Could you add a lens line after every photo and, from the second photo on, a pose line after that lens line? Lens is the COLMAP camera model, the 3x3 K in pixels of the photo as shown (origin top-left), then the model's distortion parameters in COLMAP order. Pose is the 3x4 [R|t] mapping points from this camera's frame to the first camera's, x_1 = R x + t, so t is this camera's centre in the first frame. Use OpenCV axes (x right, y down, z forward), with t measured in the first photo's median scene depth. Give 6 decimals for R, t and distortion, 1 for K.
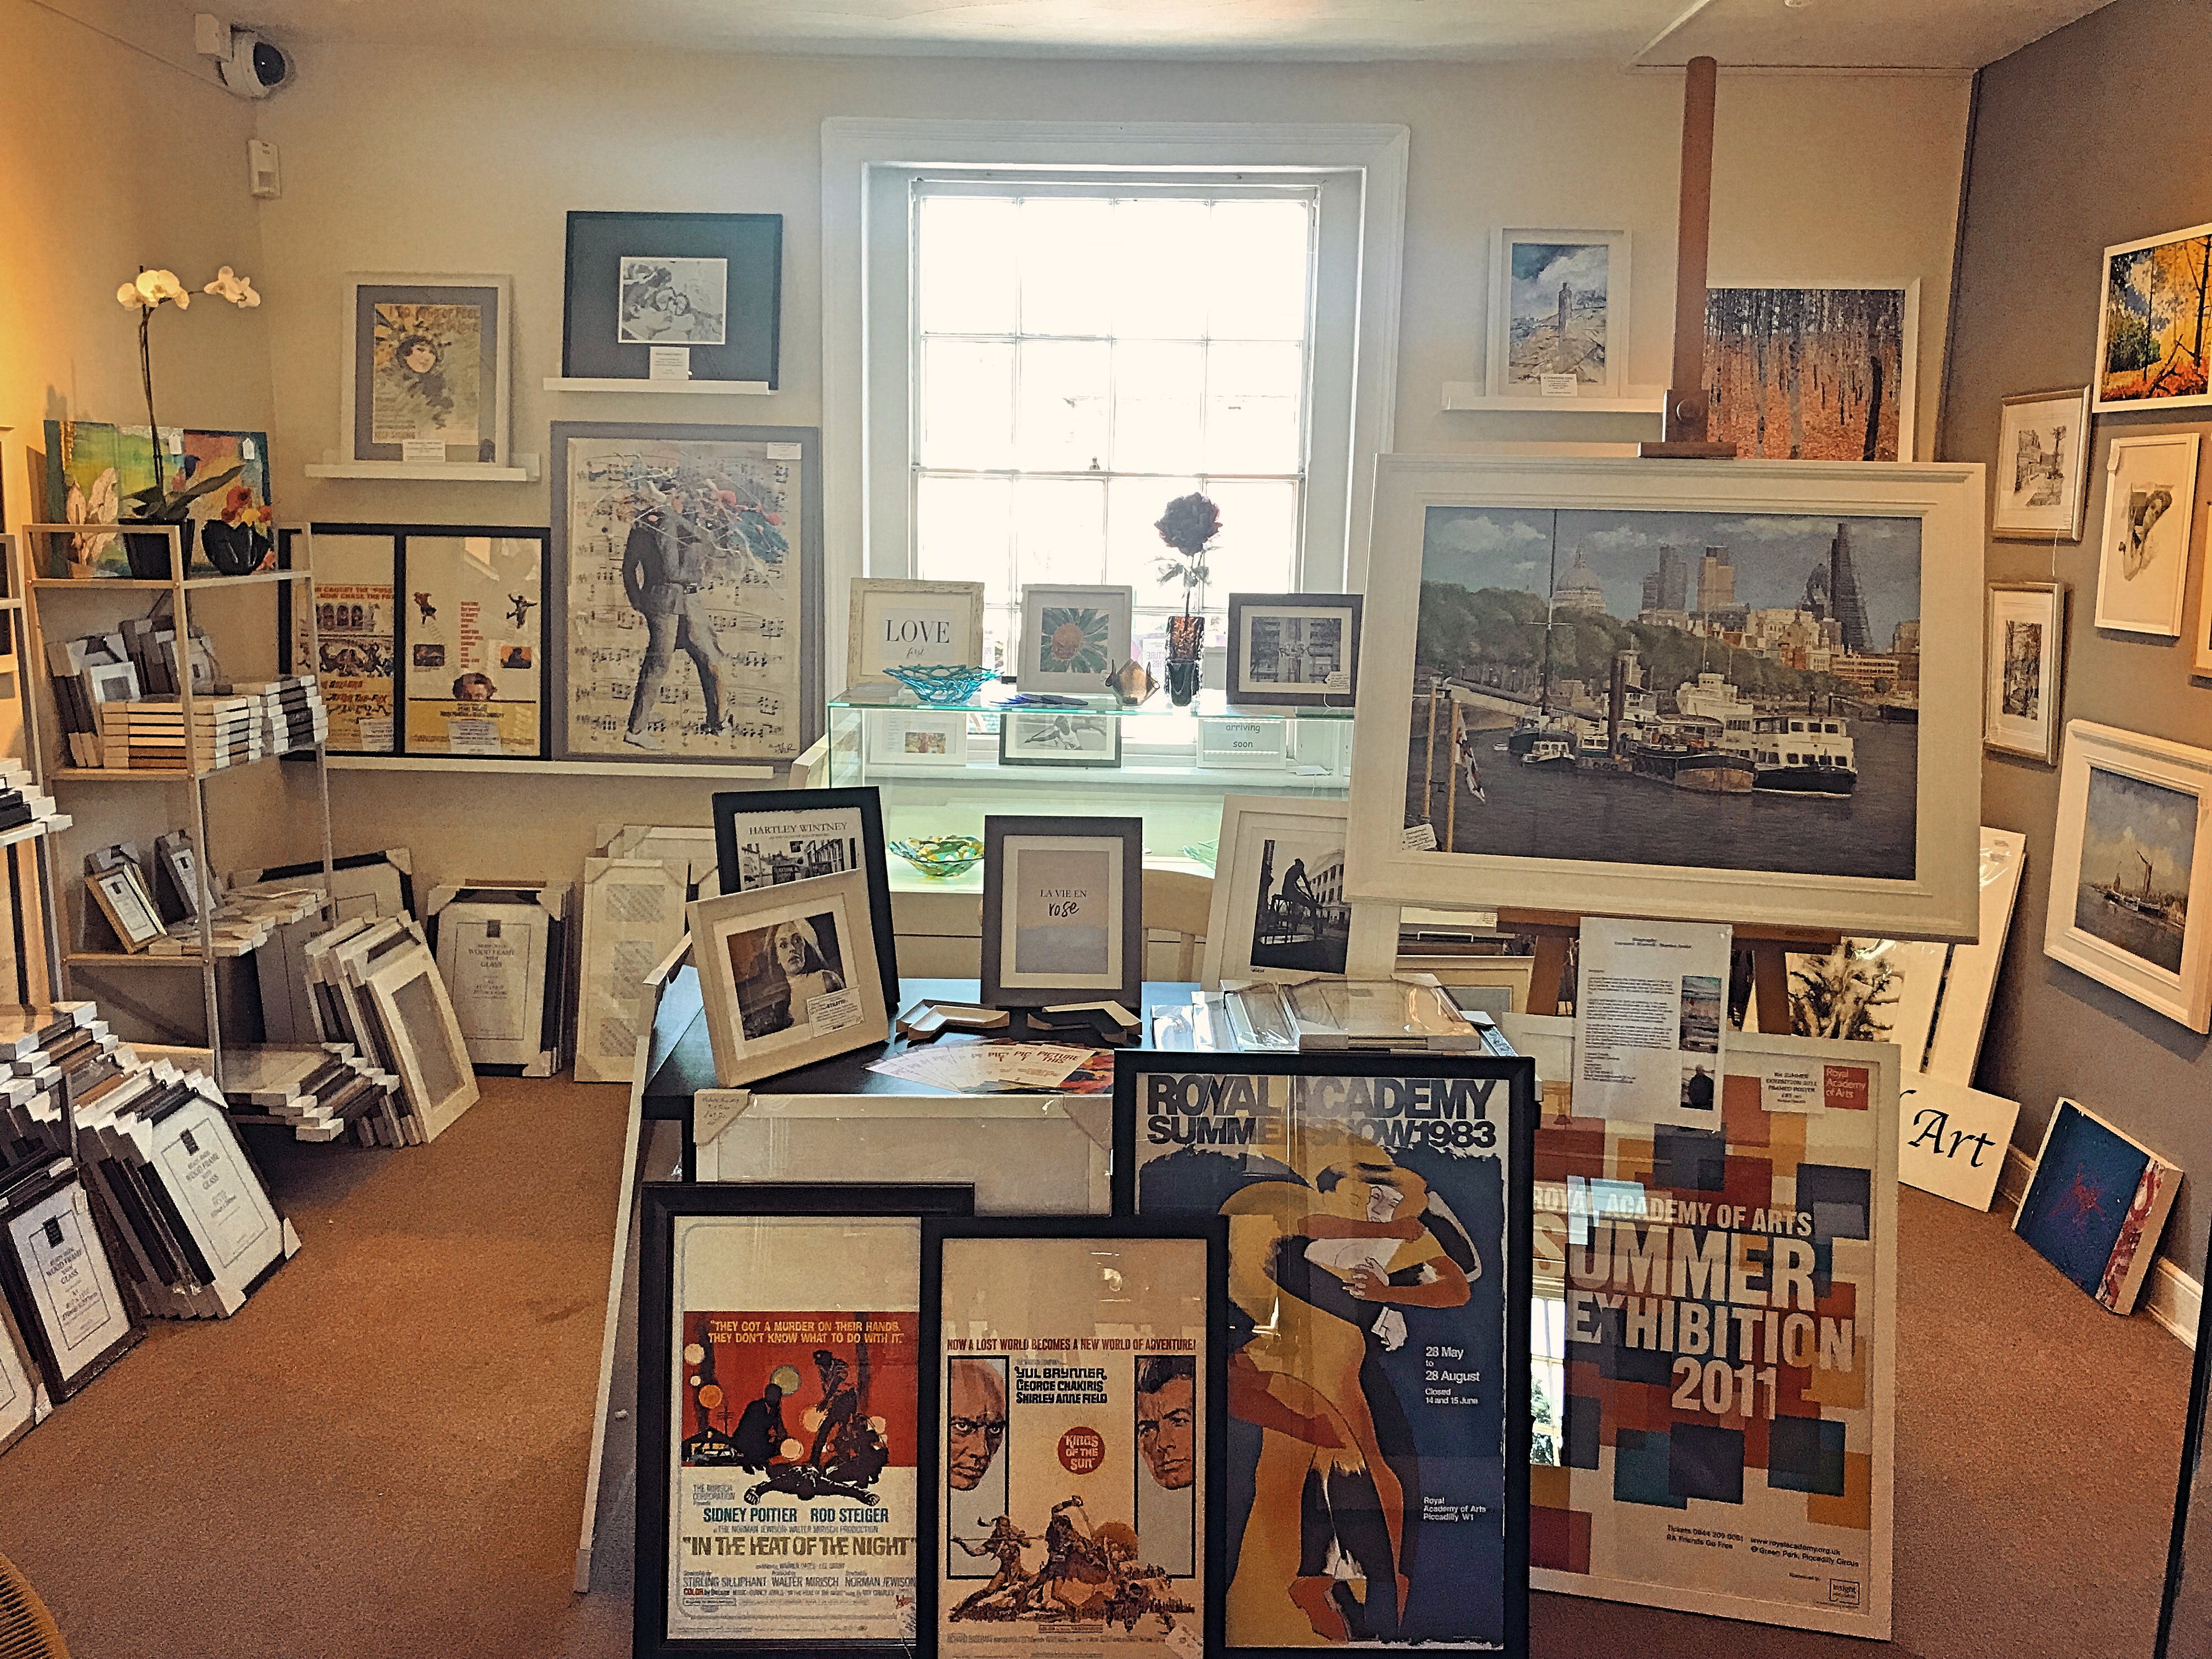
lens RADIAL K [[1755.8, 0, 1106.0], [0, 1755.8, 829.5], [0, 0, 1]] dist [0.058130, -0.199737]
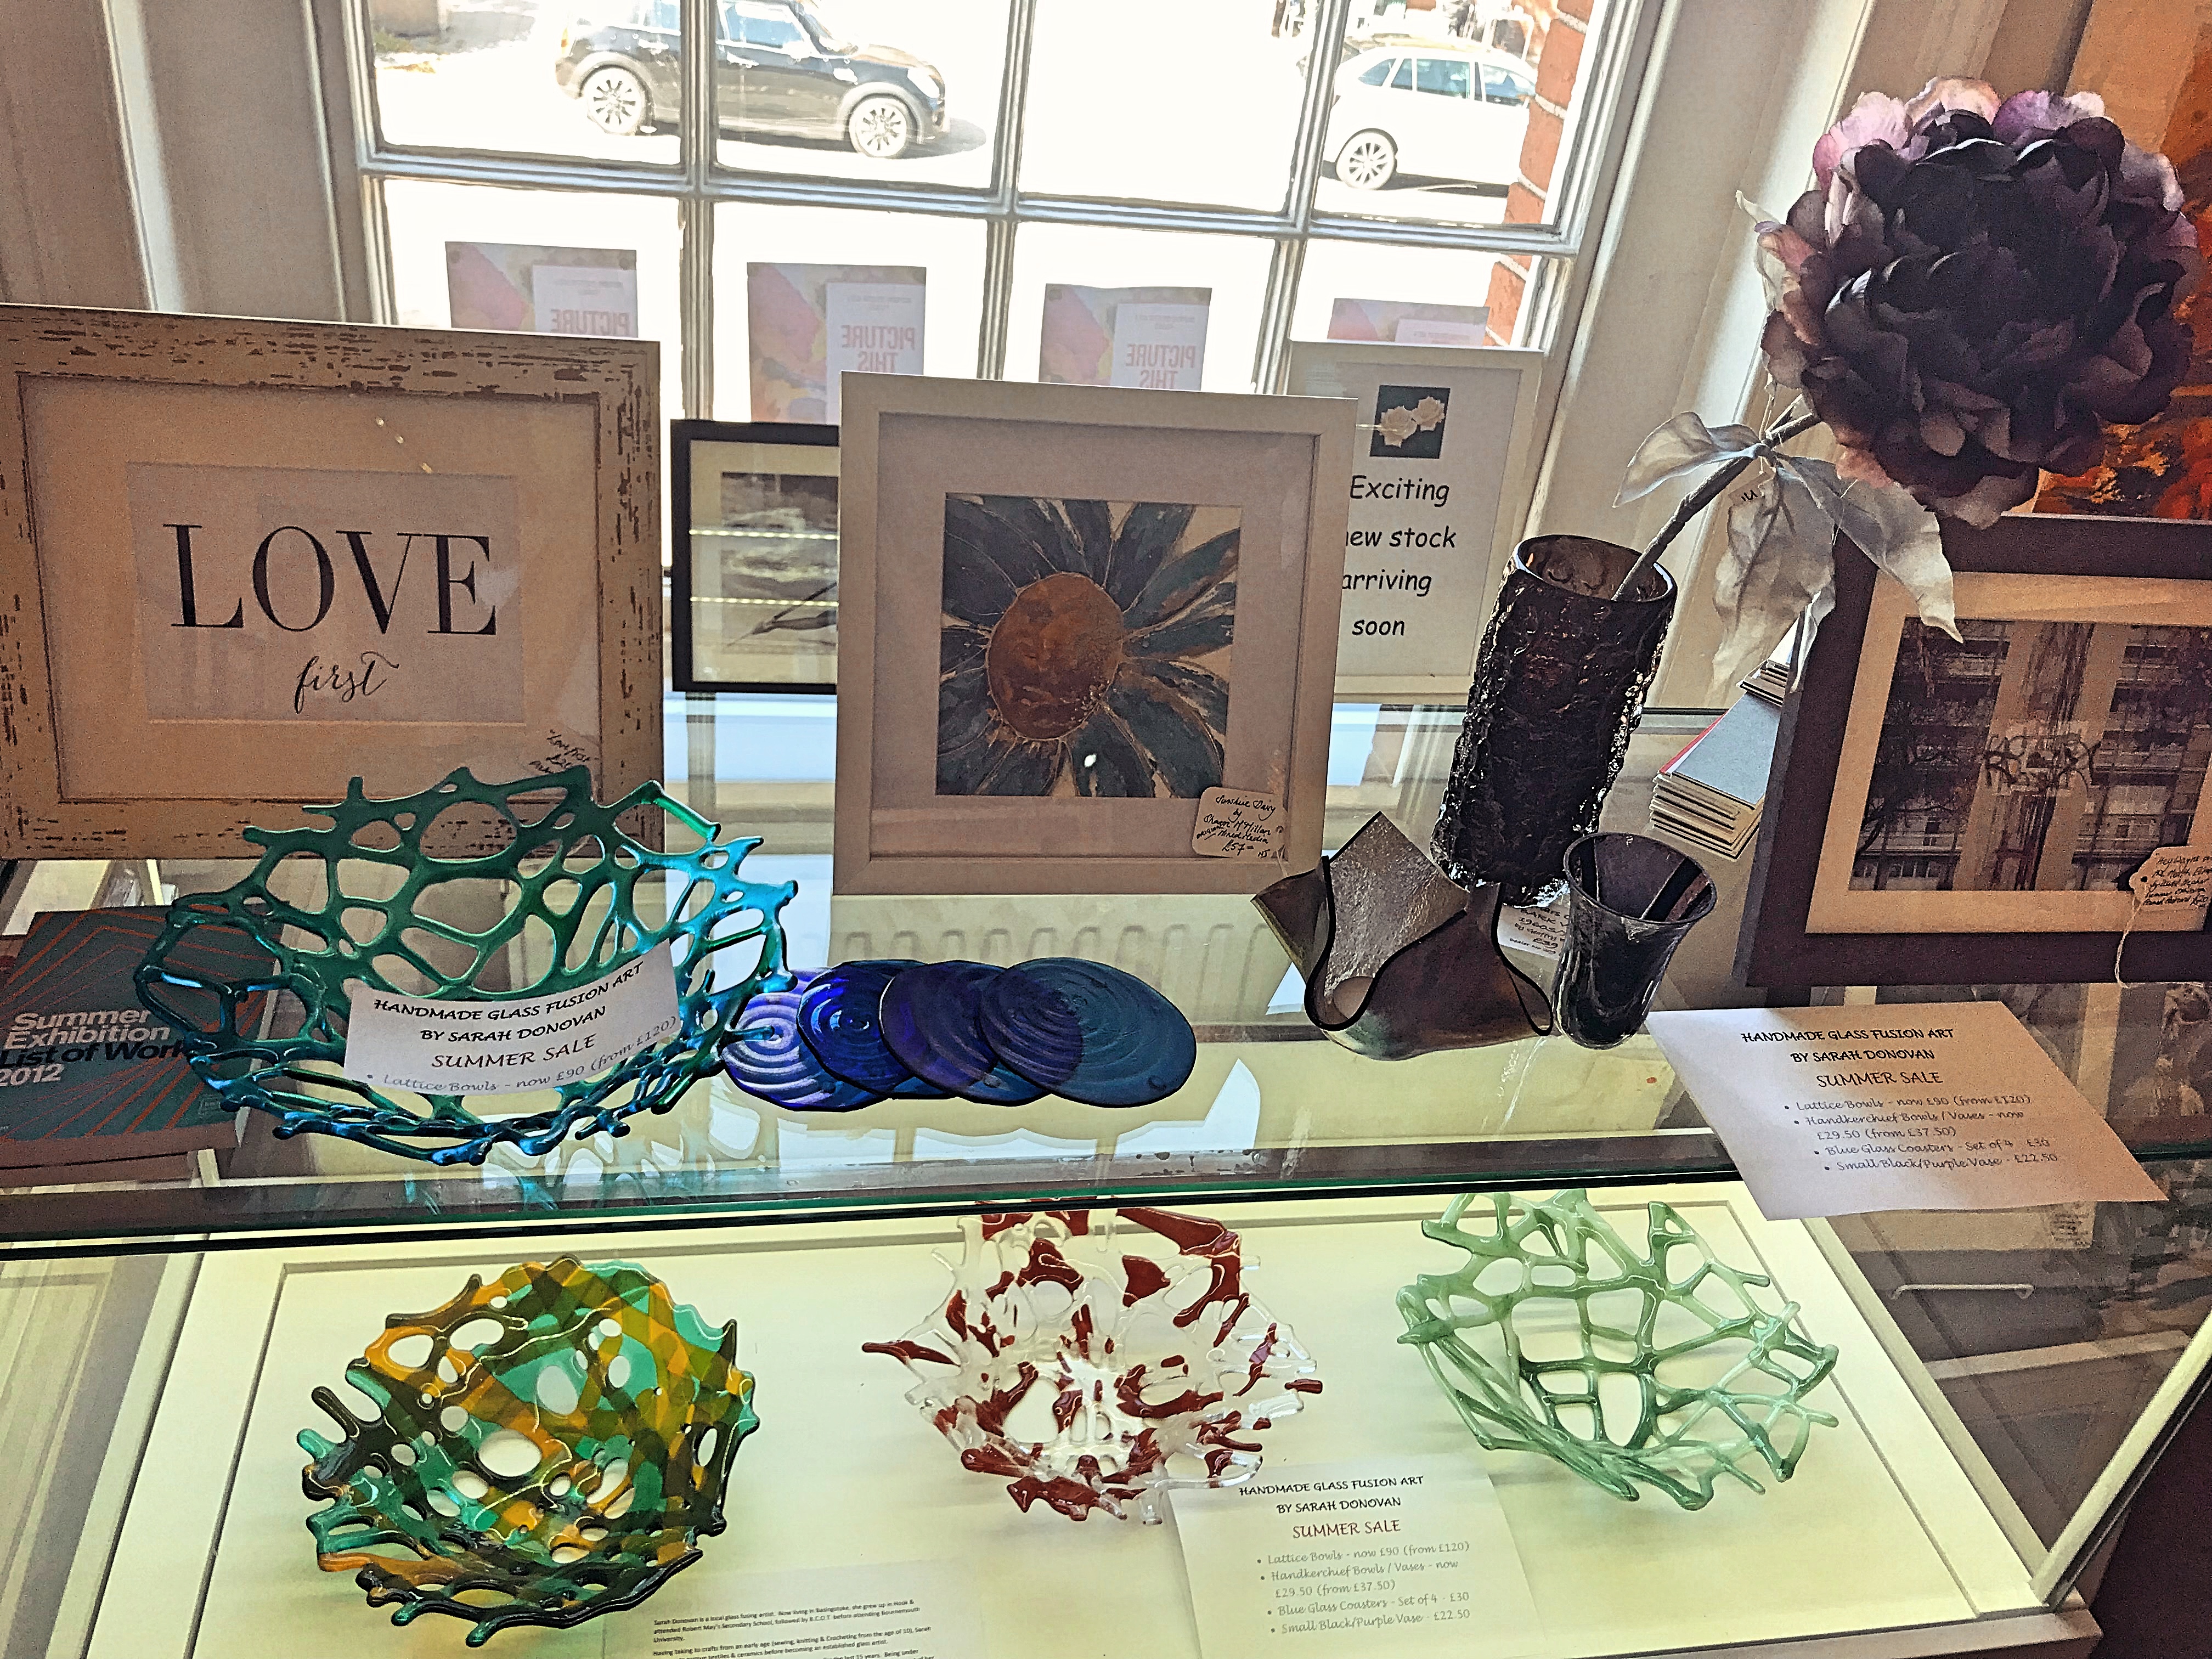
lens RADIAL K [[1852.3, 0, 1106.0], [0, 1852.3, 829.5], [0, 0, 1]] dist [0.059592, -0.117021]
pose [[0.976532, -0.029056, 0.213402, -0.064577], [-0.062023, 0.910941, 0.407848, -0.177003], [-0.206247, -0.411512, 0.887761, 0.754898]]
